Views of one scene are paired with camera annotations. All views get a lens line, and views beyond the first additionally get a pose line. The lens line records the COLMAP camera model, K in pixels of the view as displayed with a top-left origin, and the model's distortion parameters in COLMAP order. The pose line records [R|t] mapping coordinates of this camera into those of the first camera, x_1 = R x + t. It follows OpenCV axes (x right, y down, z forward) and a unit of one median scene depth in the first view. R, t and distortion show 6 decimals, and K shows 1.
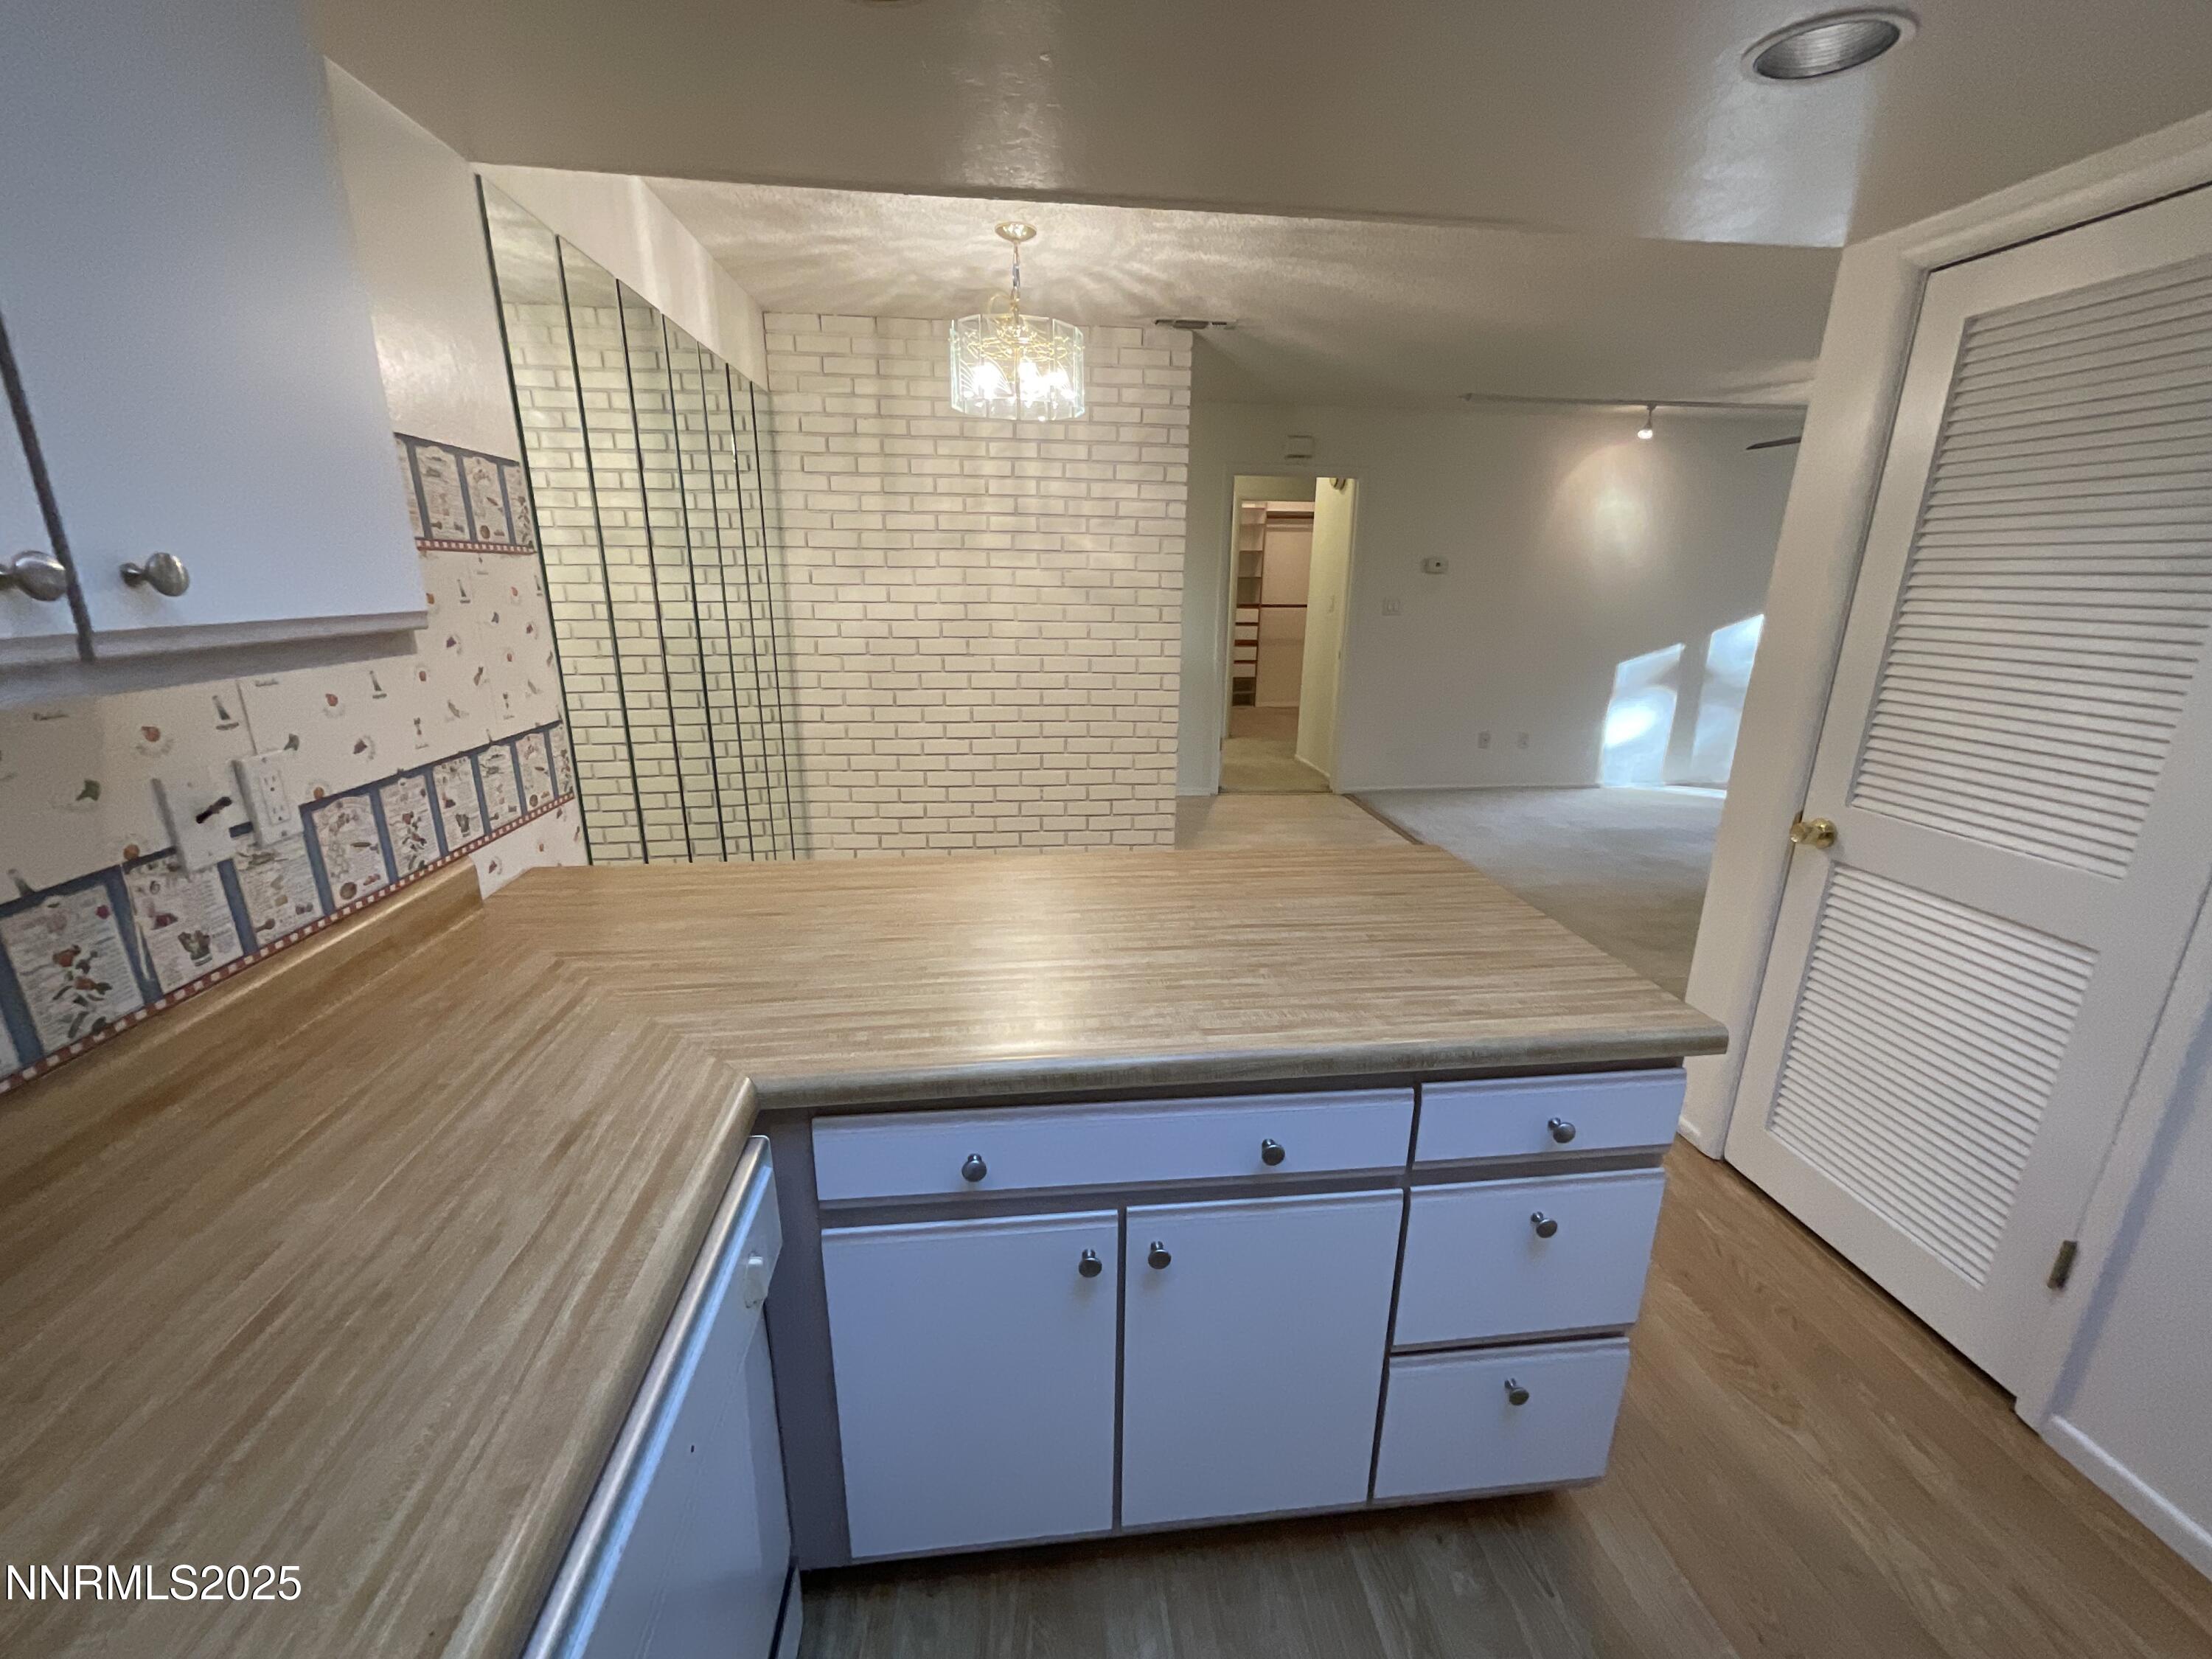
lens RADIAL K [[894.4, 0, 1106.0], [0, 894.4, 829.5], [0, 0, 1]] dist [-0.002286, -0.000354]
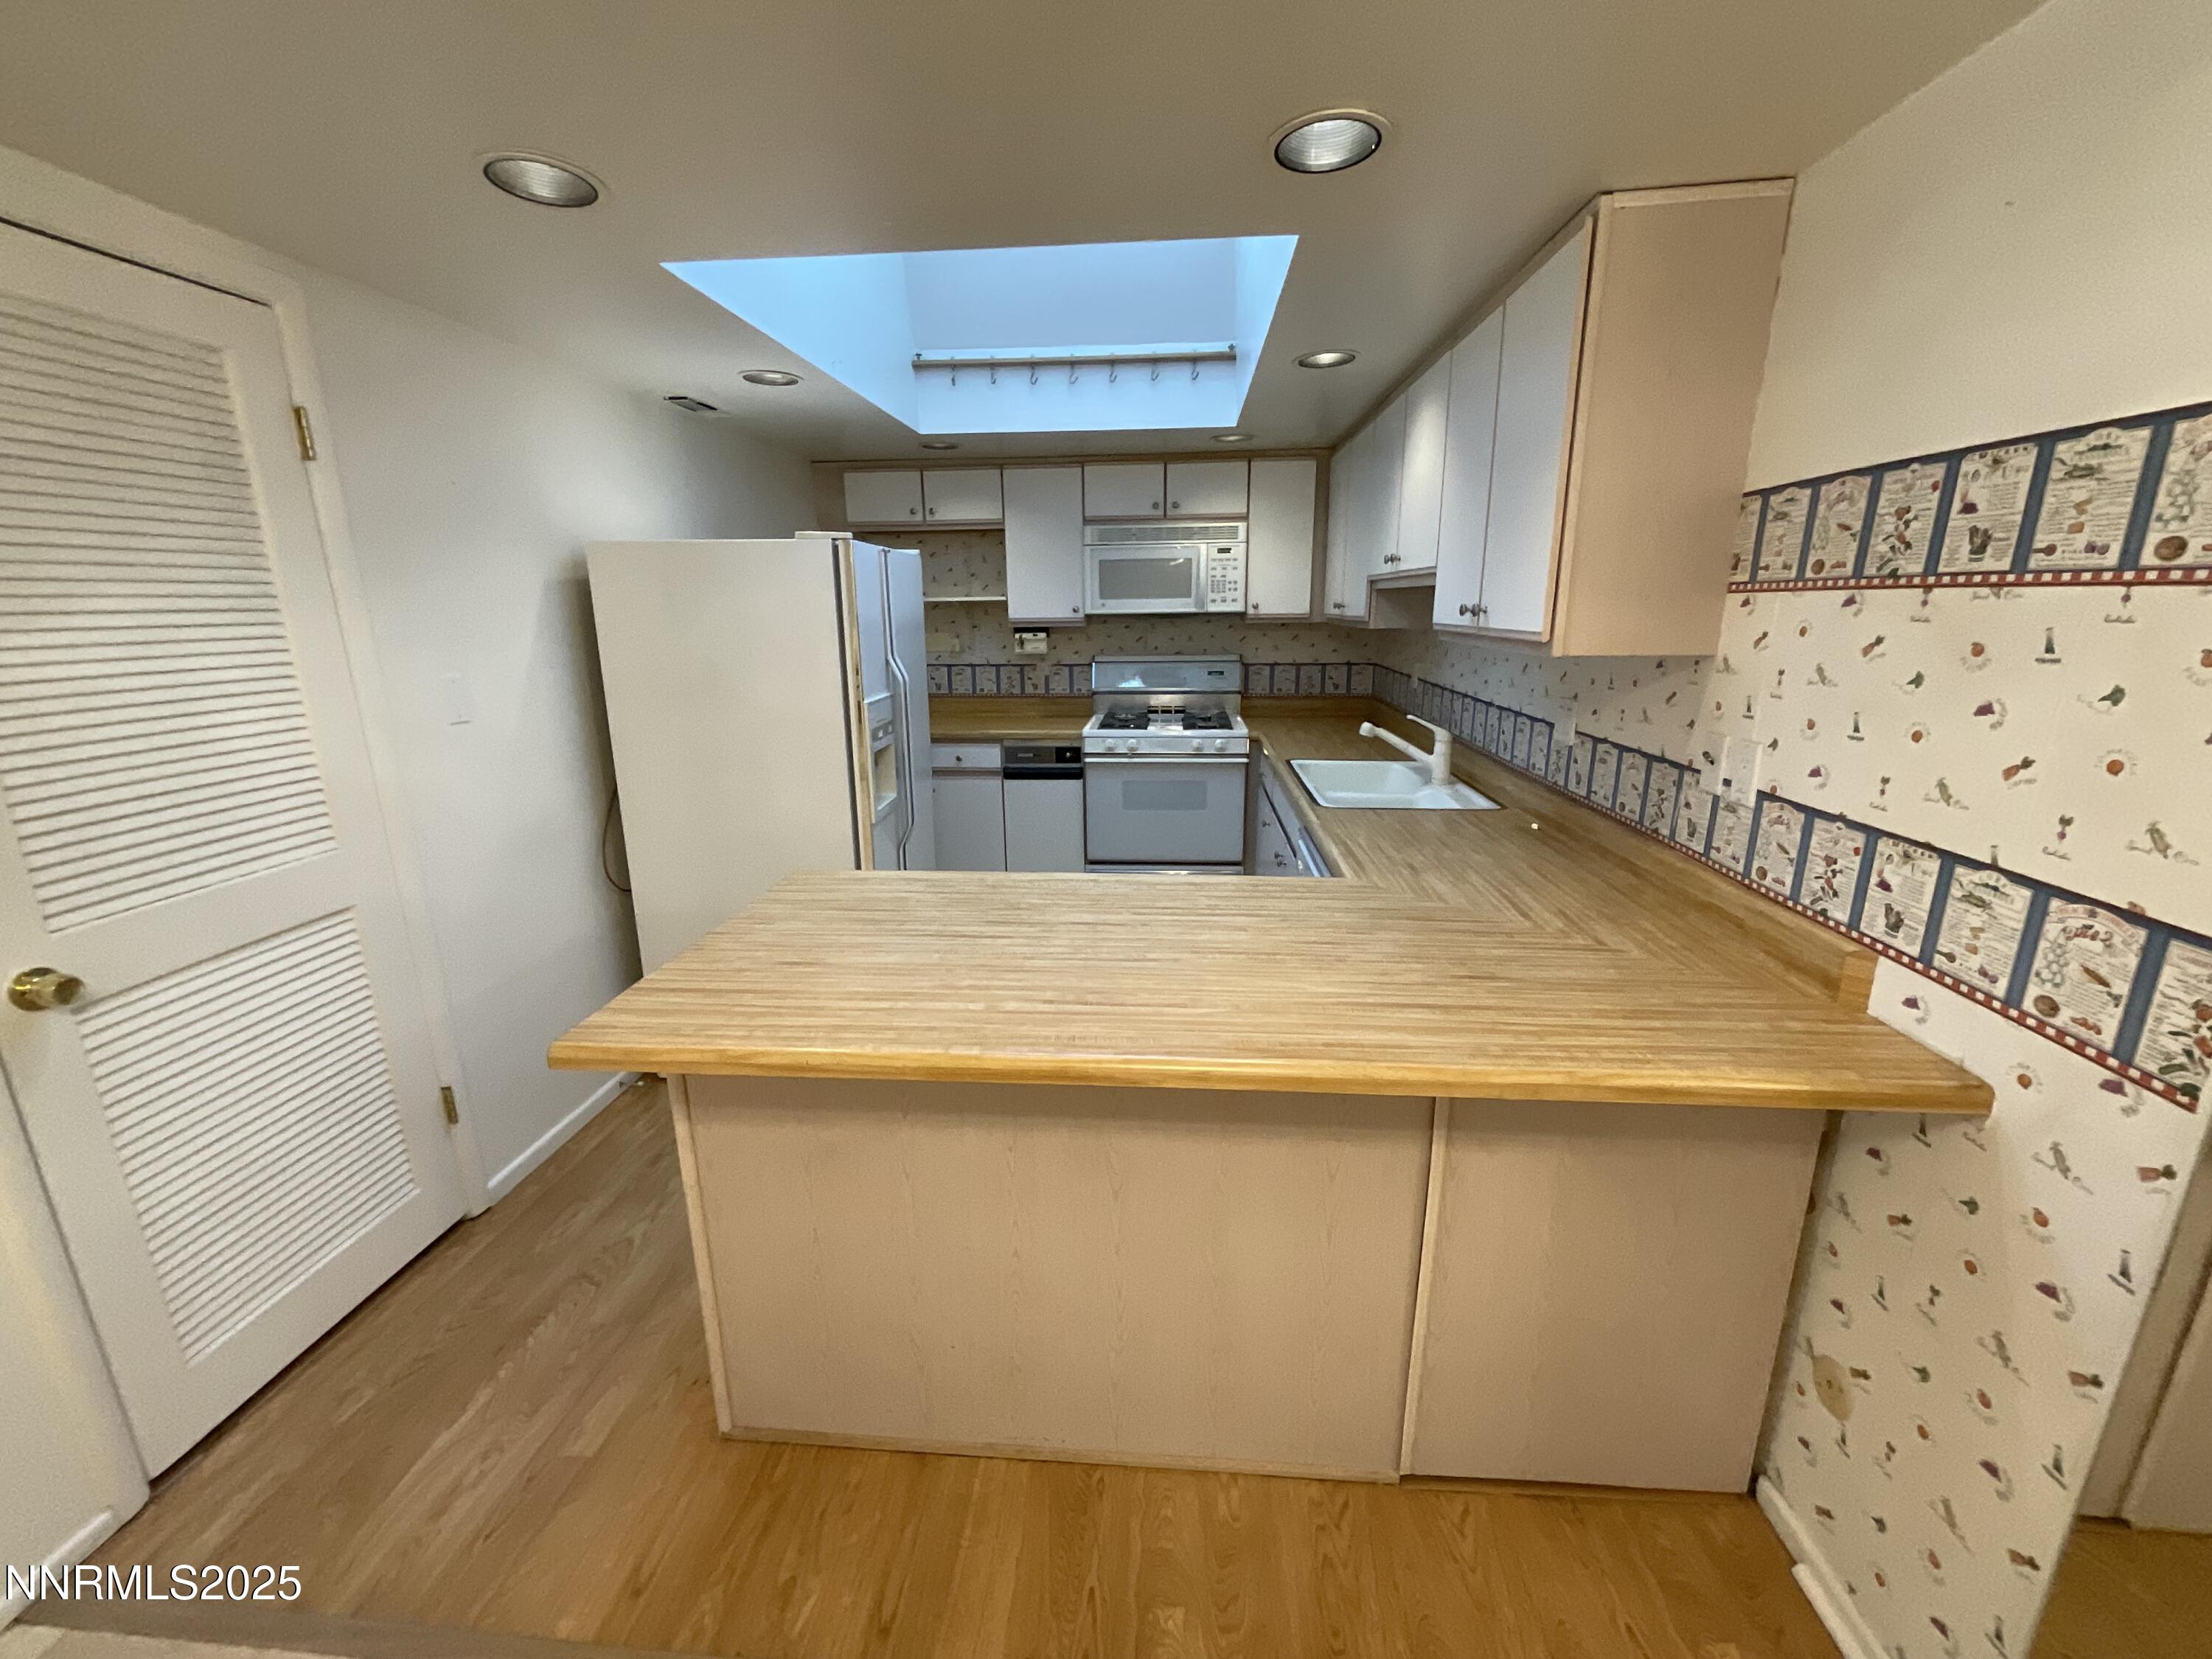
lens RADIAL K [[894.1, 0, 1106.0], [0, 894.1, 829.5], [0, 0, 1]] dist [-0.000563, 0.003065]
pose [[-0.982479, -0.046862, 0.180383, -0.066133], [0.050641, 0.864332, 0.500365, -0.220925], [-0.179359, 0.500733, -0.846816, 0.750401]]
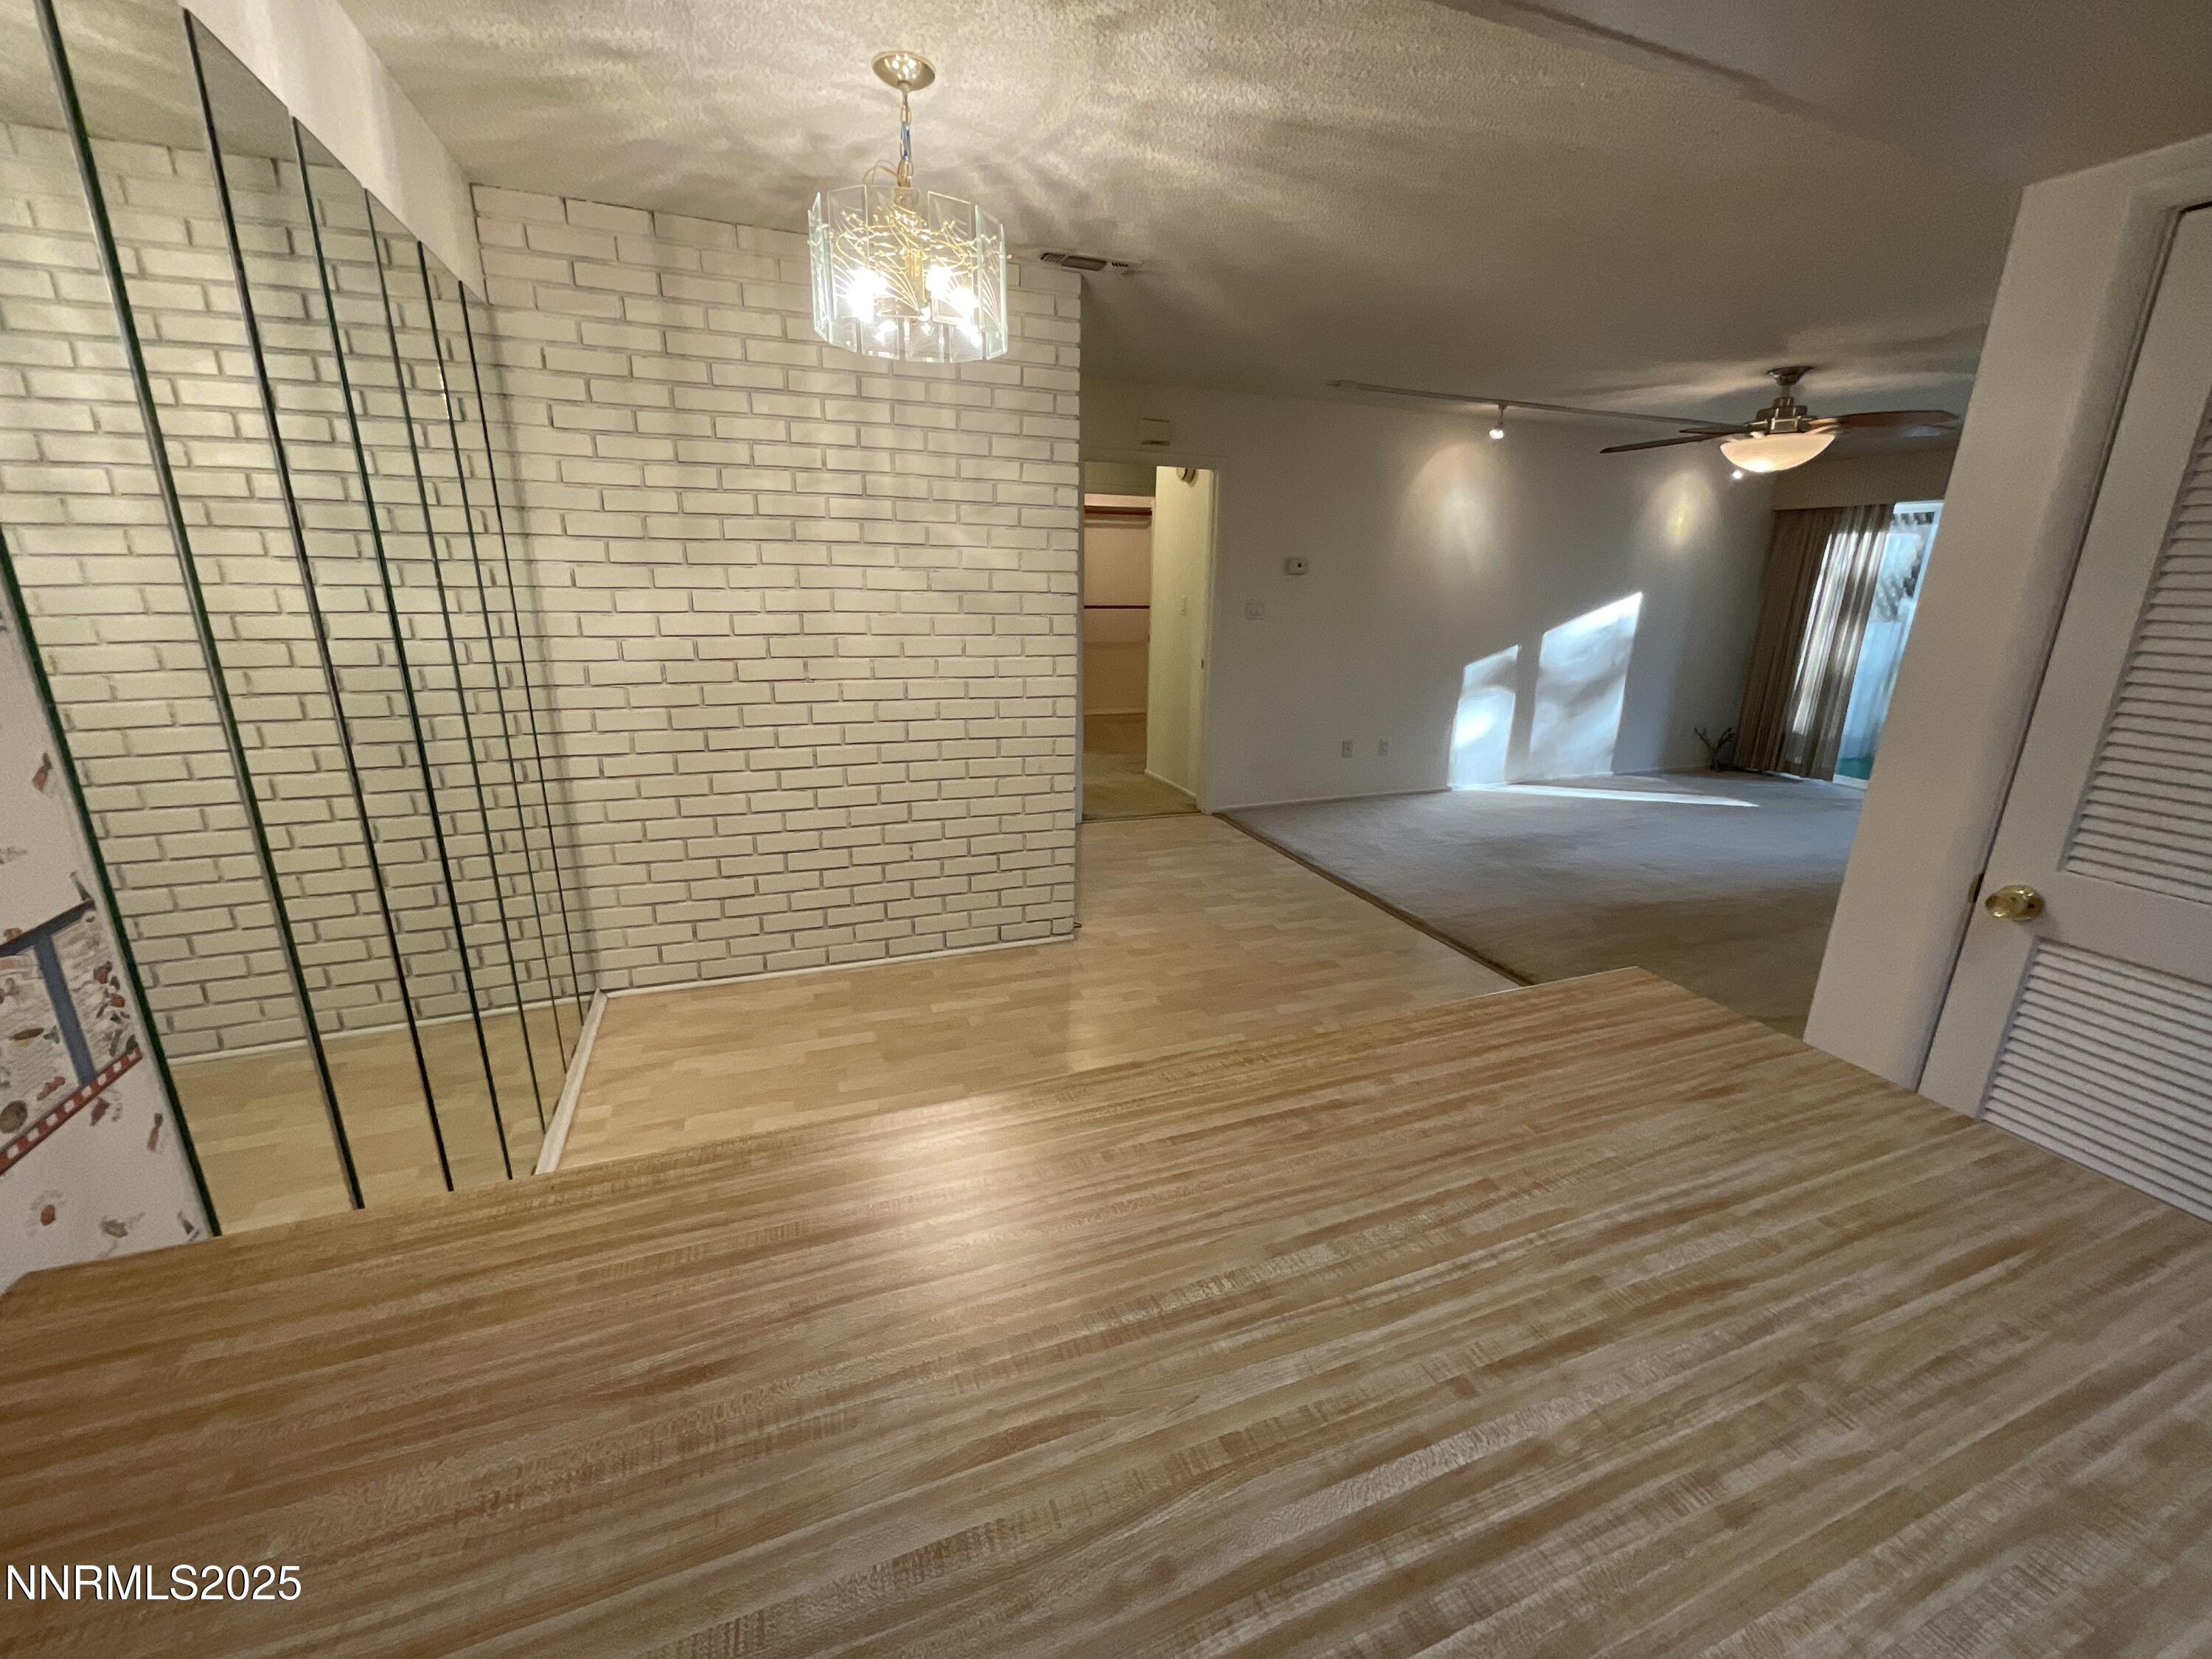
lens RADIAL K [[894.1, 0, 1106.0], [0, 894.1, 829.5], [0, 0, 1]] dist [-0.000563, 0.003065]
pose [[0.967720, -0.063729, 0.243835, -0.112331], [0.062759, 0.997960, 0.011754, -0.067977], [-0.244087, 0.003928, 0.969745, 0.221320]]
